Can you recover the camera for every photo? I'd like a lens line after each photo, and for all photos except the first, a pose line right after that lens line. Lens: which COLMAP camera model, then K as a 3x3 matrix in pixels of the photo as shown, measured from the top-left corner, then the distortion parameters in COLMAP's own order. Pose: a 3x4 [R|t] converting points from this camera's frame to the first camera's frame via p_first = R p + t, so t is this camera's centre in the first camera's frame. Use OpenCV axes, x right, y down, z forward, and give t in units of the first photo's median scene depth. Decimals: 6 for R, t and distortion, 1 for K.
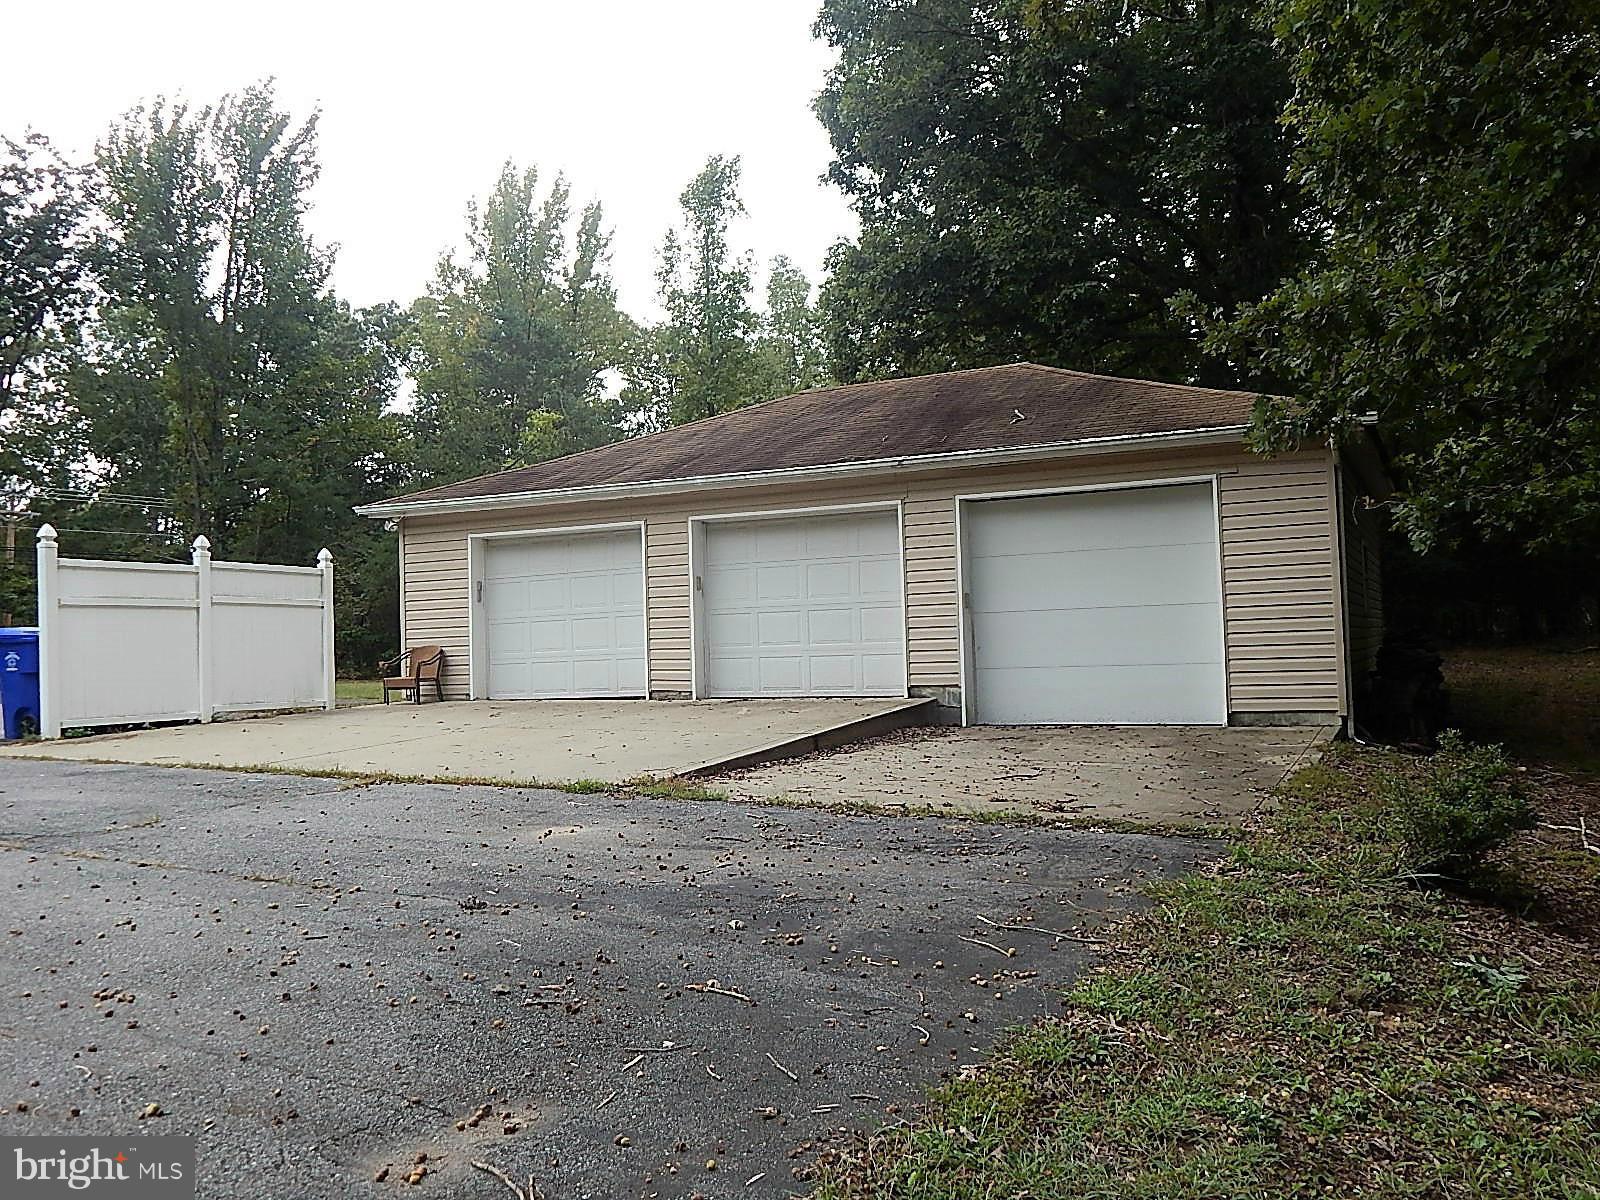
lens RADIAL K [[1067.7, 0, 803.7], [0, 1067.7, 596.2], [0, 0, 1]] dist [0.012022, -0.022876]
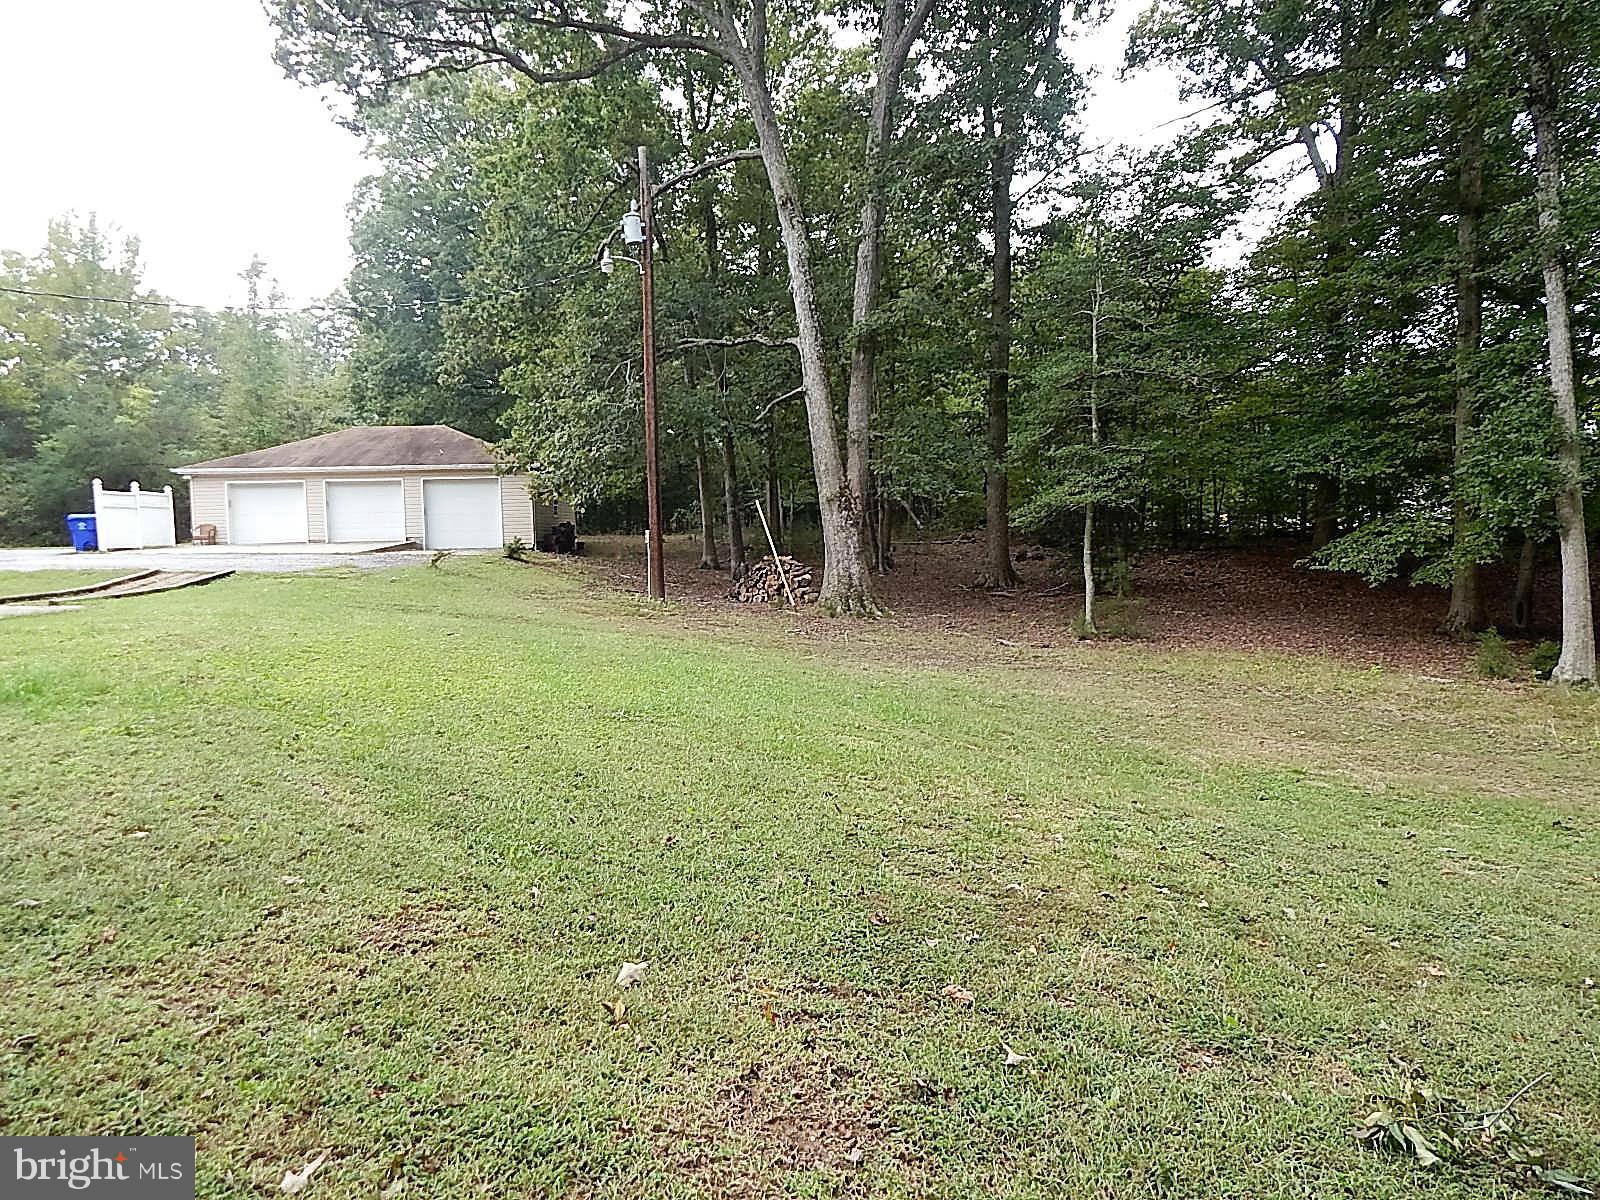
lens RADIAL K [[1067.7, 0, 803.7], [0, 1067.7, 596.2], [0, 0, 1]] dist [0.012022, -0.022876]
pose [[0.867355, -0.019980, 0.497288, -0.425249], [-0.025620, 0.996077, 0.084705, -0.039252], [-0.497029, -0.086210, 0.863441, -2.177015]]
